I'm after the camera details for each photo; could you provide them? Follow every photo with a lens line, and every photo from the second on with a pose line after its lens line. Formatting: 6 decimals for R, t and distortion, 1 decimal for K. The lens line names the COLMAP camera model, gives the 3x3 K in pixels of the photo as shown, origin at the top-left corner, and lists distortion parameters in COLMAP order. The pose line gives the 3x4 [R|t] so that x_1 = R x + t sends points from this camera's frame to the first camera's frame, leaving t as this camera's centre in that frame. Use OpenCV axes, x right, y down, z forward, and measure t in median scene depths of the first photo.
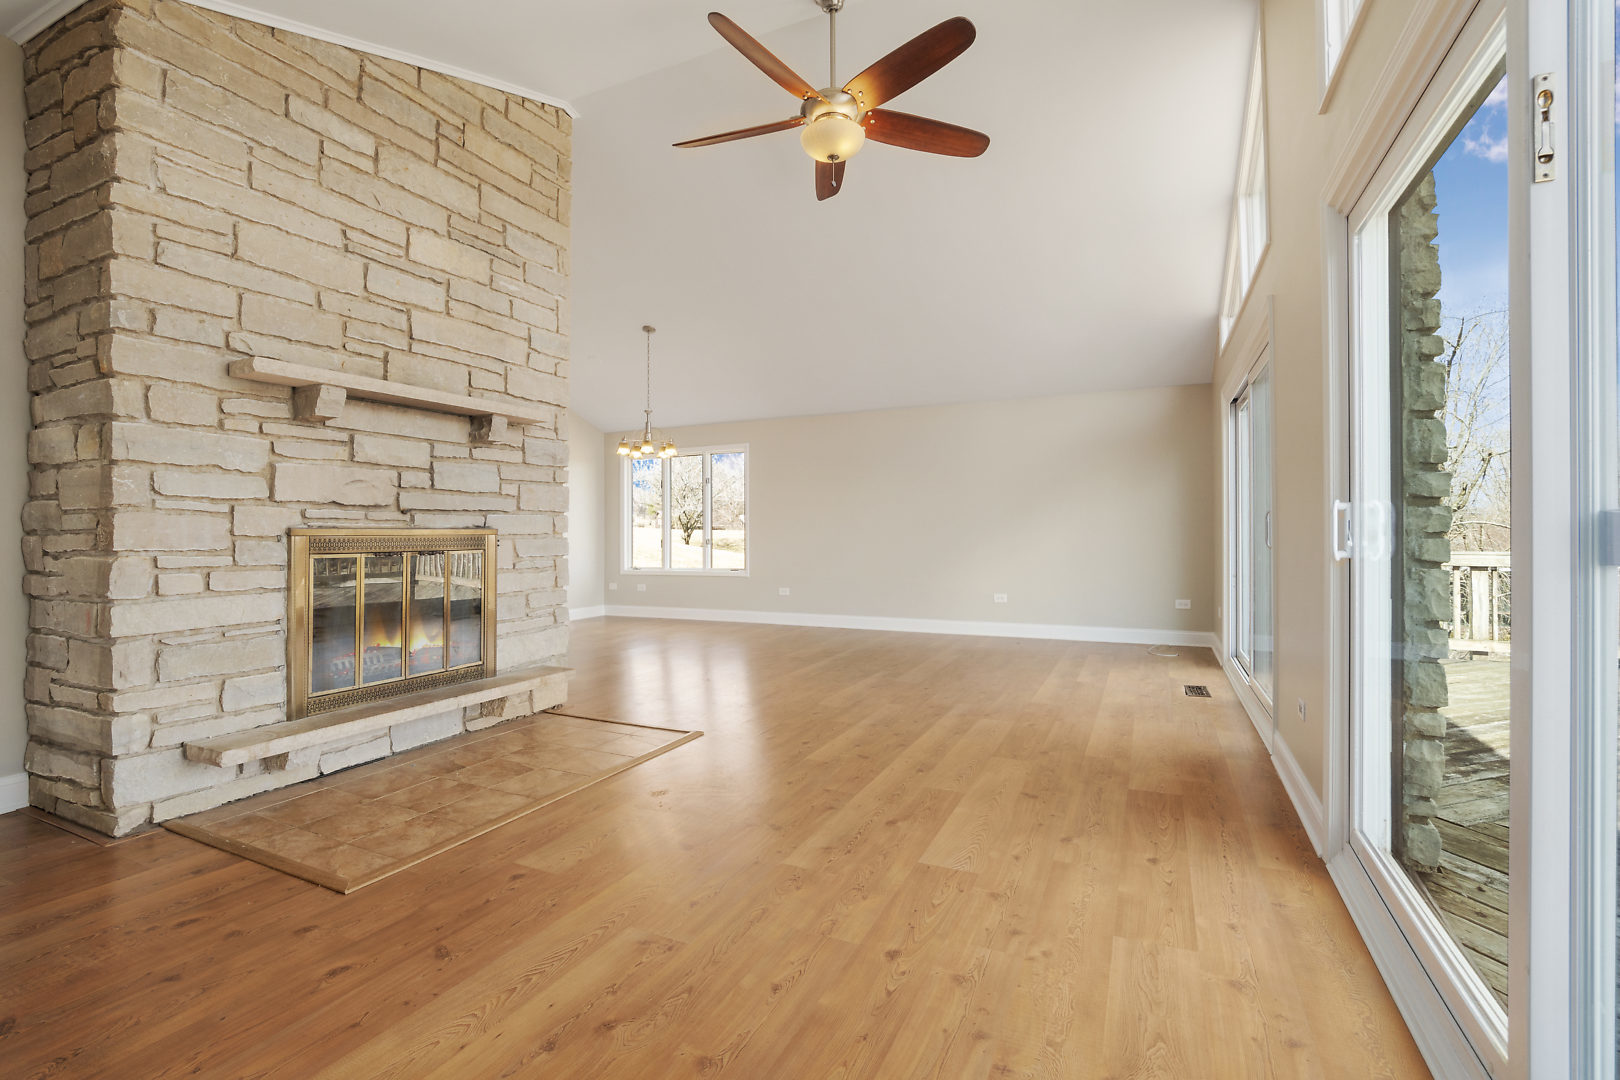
lens RADIAL K [[728.3, 0, 809.1], [0, 728.3, 530.1], [0, 0, 1]] dist [-0.028751, 0.002723]
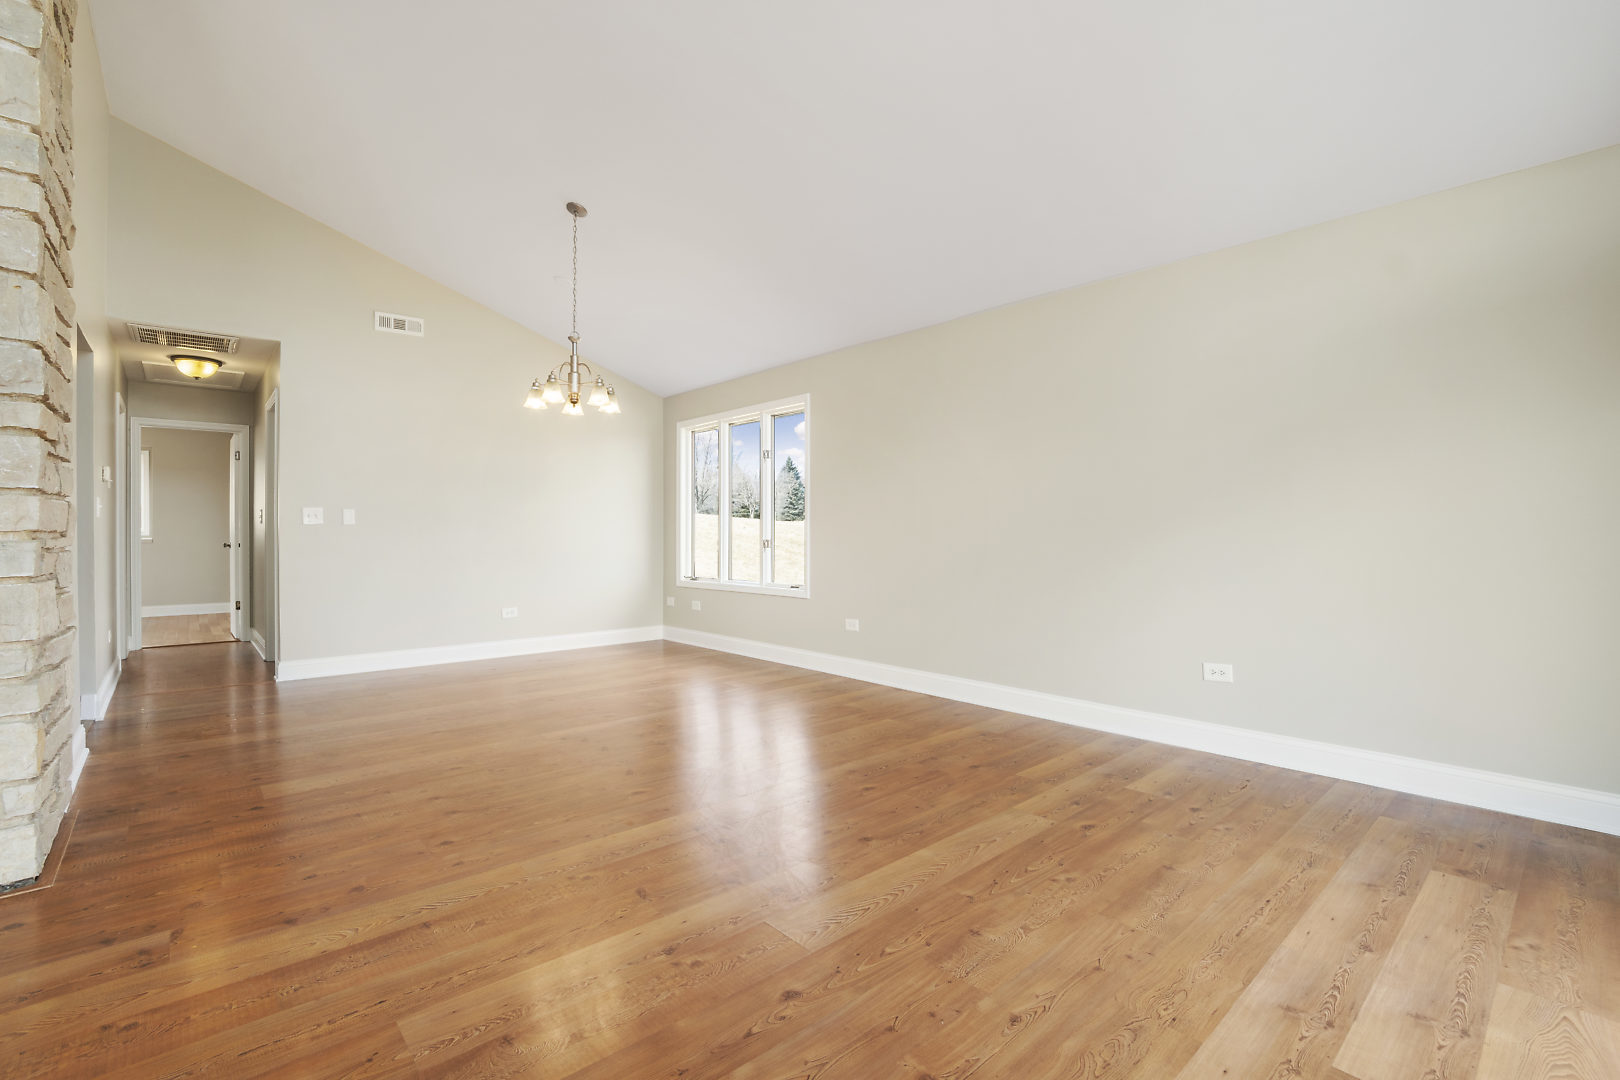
lens RADIAL K [[728.3, 0, 807.5], [0, 728.3, 529.3], [0, 0, 1]] dist [-0.028751, 0.002723]
pose [[0.919614, 0.002057, -0.392818, 0.409151], [-0.000352, 0.999990, 0.004412, -0.001517], [0.392824, -0.003919, 0.919605, 0.943240]]
